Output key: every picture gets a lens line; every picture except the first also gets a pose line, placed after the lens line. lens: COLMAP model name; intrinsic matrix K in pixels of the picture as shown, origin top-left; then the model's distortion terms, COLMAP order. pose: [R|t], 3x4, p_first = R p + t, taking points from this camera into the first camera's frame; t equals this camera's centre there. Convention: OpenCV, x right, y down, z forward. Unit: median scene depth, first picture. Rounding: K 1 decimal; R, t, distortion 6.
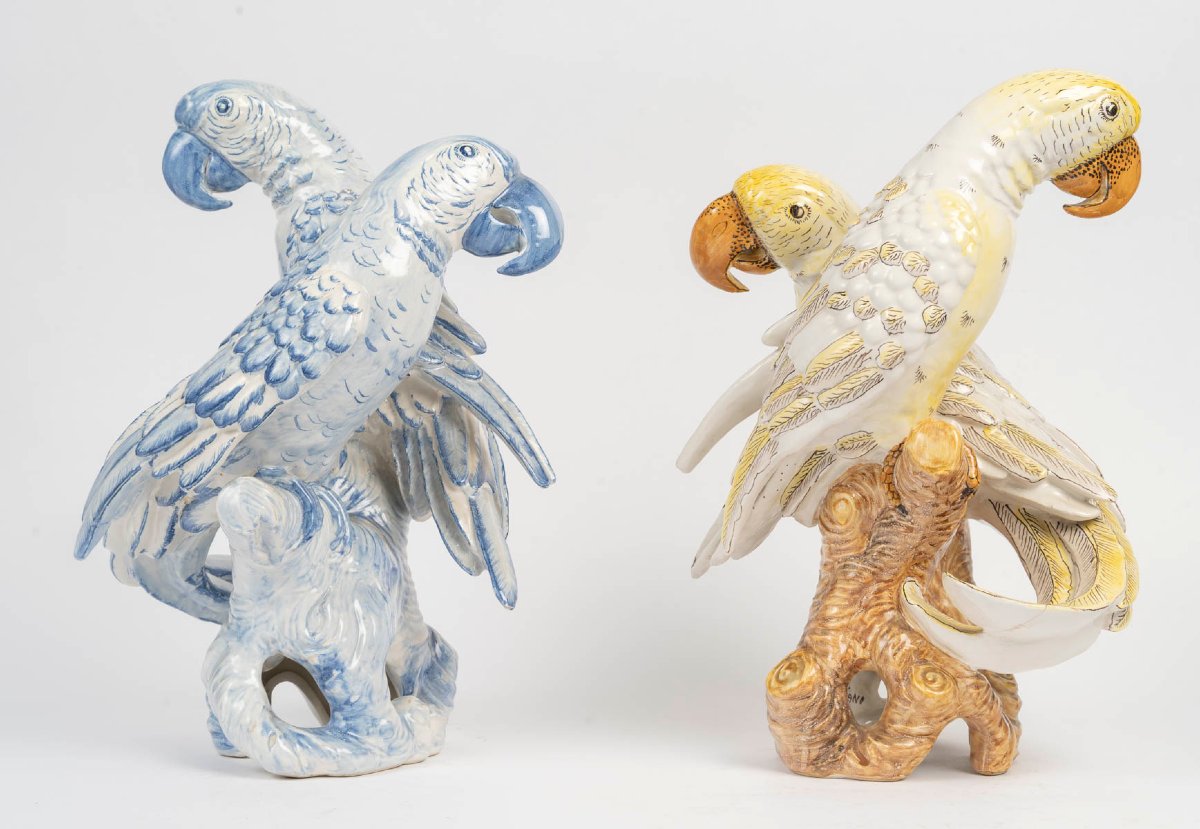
lens RADIAL K [[1889.3, 0, 598.0], [0, 1889.3, 412.7], [0, 0, 1]] dist [-0.005154, 0.000000]
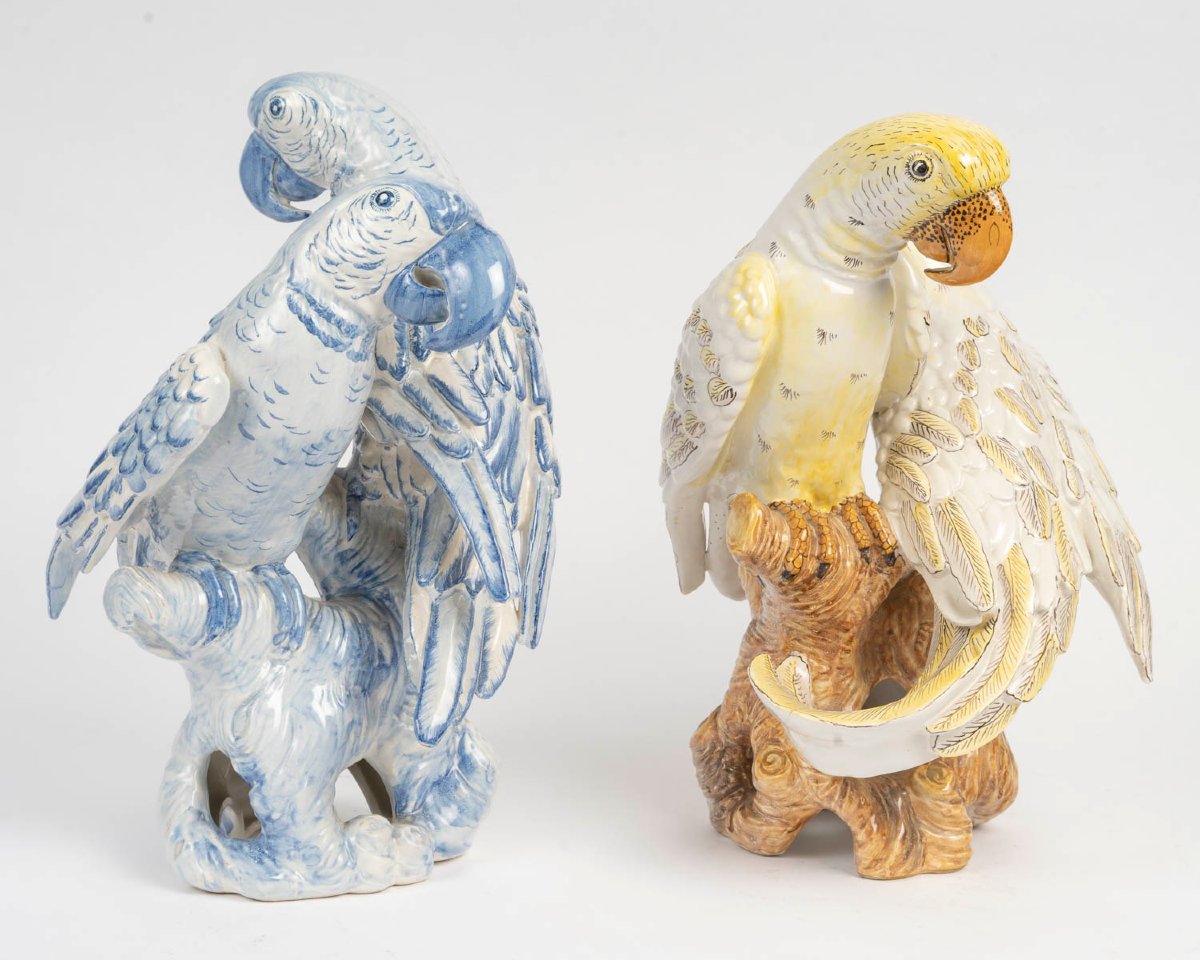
lens RADIAL K [[2232.8, 0, 604.9], [0, 2232.8, 481.2], [0, 0, 1]] dist [-0.015973, 0.000000]
pose [[0.833793, 0.109643, -0.541080, 0.546771], [-0.033037, 0.988233, 0.149343, -0.164506], [0.551088, -0.106646, 0.827604, 0.235503]]
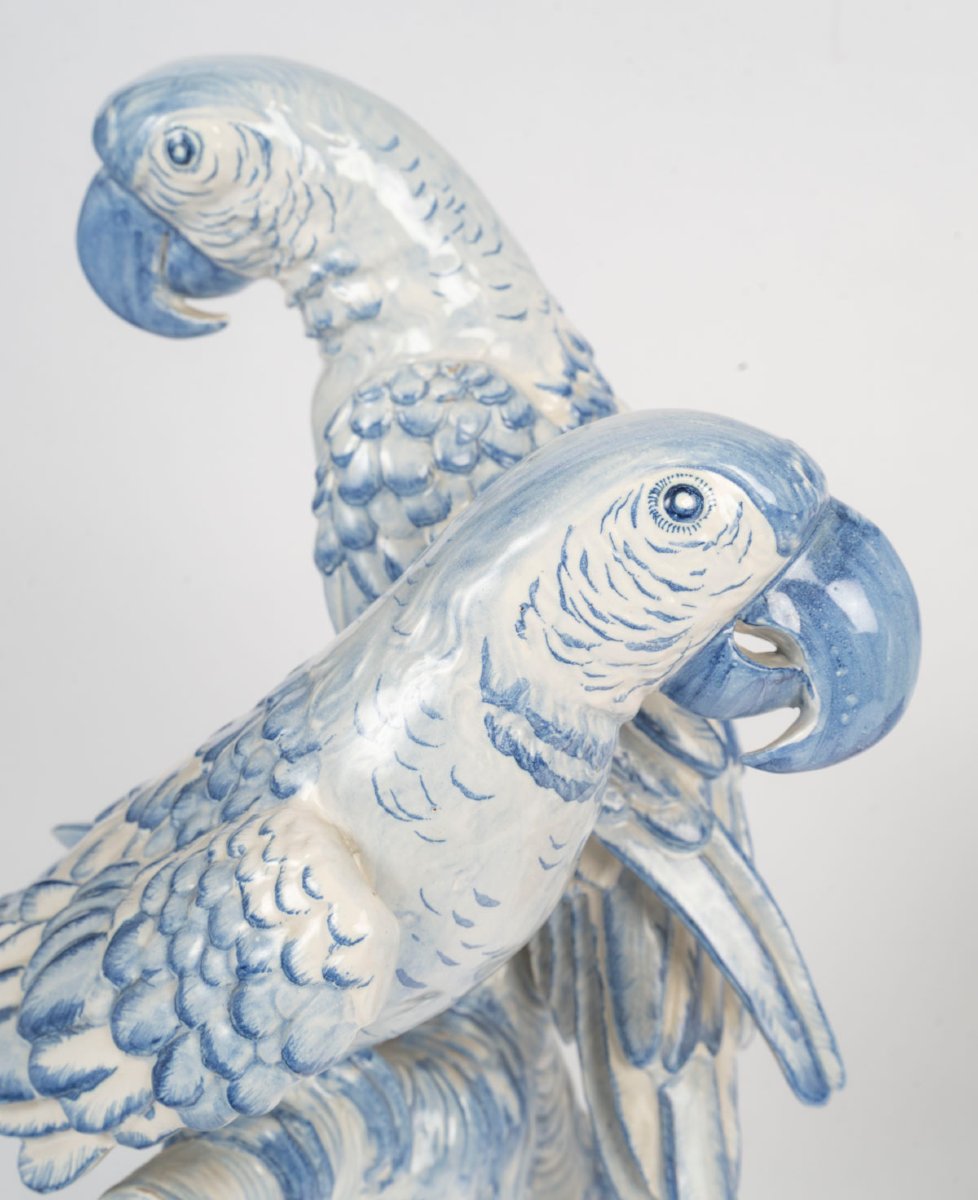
lens RADIAL K [[1977.3, 0, 478.8], [0, 1977.3, 603.2], [0, 0, 1]] dist [0.036793, 0.000000]
pose [[0.965052, 0.130886, -0.227031, -0.014884], [-0.018740, 0.898591, 0.438387, -0.295165], [0.261387, -0.418812, 0.869640, 0.626253]]
